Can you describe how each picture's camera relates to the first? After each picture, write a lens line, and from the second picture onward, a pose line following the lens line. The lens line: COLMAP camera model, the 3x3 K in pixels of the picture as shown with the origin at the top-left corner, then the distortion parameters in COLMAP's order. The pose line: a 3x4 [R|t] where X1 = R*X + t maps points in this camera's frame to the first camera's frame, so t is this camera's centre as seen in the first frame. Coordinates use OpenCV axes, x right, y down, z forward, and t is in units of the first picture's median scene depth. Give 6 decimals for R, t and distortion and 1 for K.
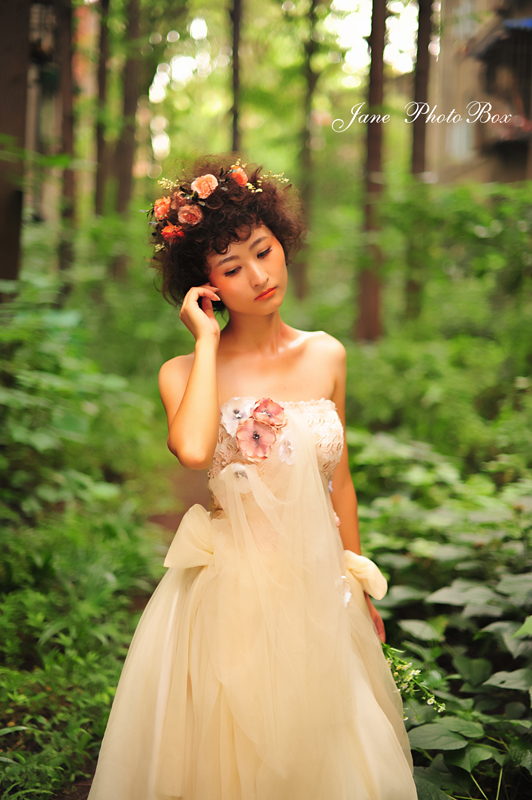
lens RADIAL K [[1149.2, 0, 263.6], [0, 1149.2, 394.6], [0, 0, 1]] dist [-0.142375, 0.000000]
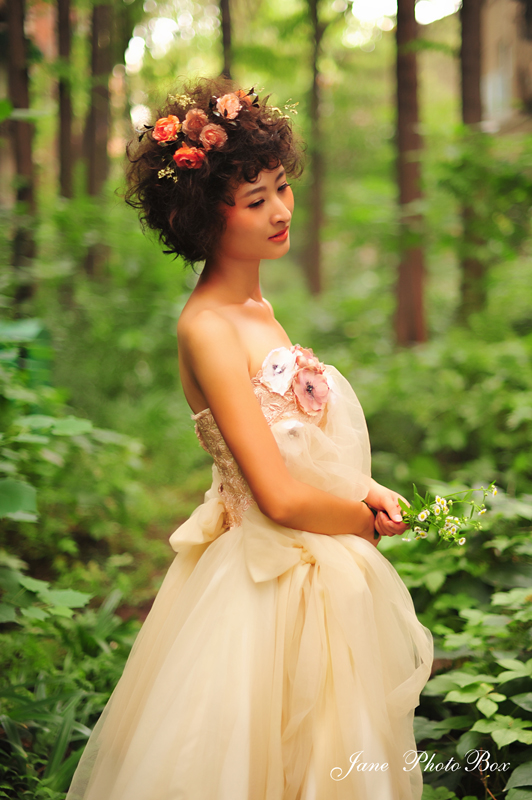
lens RADIAL K [[1308.9, 0, 263.0], [0, 1308.9, 401.1], [0, 0, 1]] dist [-0.199273, 0.000000]
pose [[0.999064, -0.042883, -0.005747, -0.017167], [0.042861, 0.999073, -0.004016, -0.013570], [0.005914, 0.003766, 0.999975, 0.218156]]
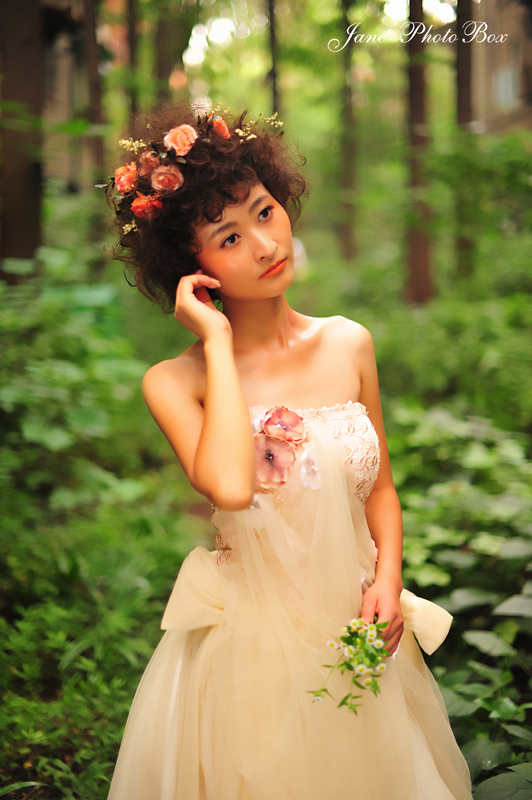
lens RADIAL K [[1149.2, 0, 267.7], [0, 1149.2, 401.8], [0, 0, 1]] dist [-0.142375, 0.000000]
pose [[0.998046, -0.042458, -0.045839, 0.010295], [0.044180, 0.998330, 0.037229, -0.010475], [0.044182, -0.039182, 0.998255, 0.079951]]
